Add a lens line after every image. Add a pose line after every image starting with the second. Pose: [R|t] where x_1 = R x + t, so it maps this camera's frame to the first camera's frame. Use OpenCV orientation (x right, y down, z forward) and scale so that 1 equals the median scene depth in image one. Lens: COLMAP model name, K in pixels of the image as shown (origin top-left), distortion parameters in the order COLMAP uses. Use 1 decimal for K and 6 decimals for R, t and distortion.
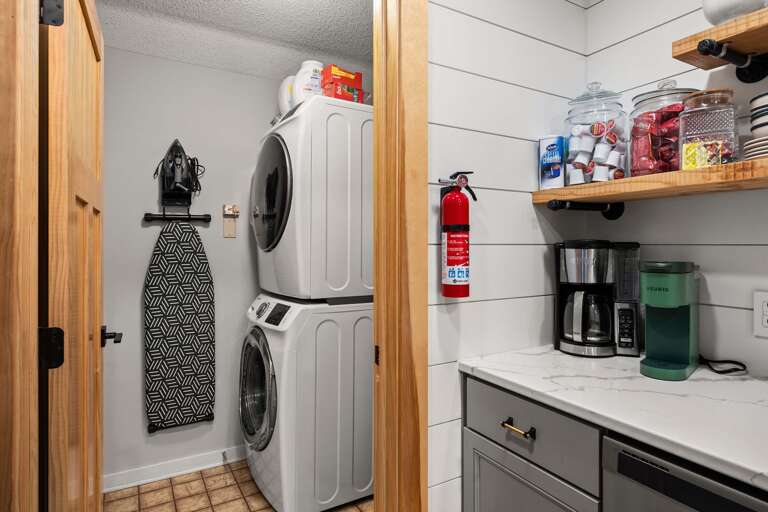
lens RADIAL K [[420.2, 0, 384.0], [0, 420.2, 256.0], [0, 0, 1]] dist [-0.001024, -0.000090]
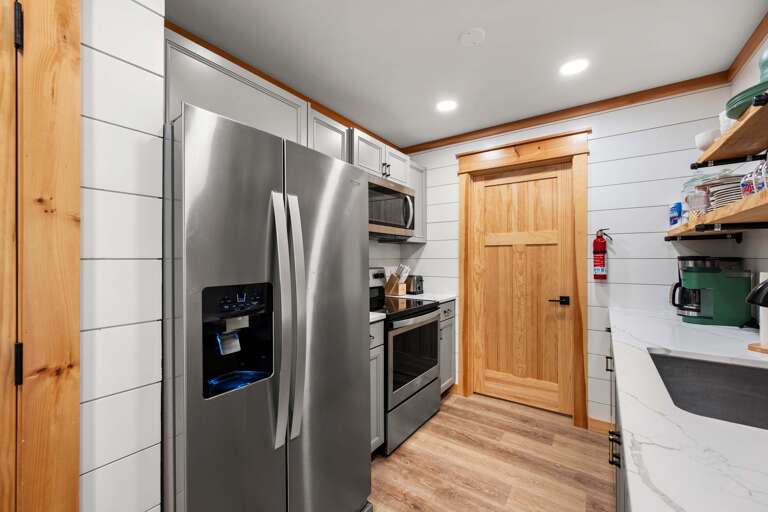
lens RADIAL K [[307.8, 0, 380.5], [0, 307.8, 258.7], [0, 0, 1]] dist [-0.000146, -0.000092]
pose [[0.423285, -0.000332, -0.905996, 1.266302], [-0.005311, 0.999982, -0.002848, -0.015560], [0.905981, 0.006018, 0.423276, -0.958203]]
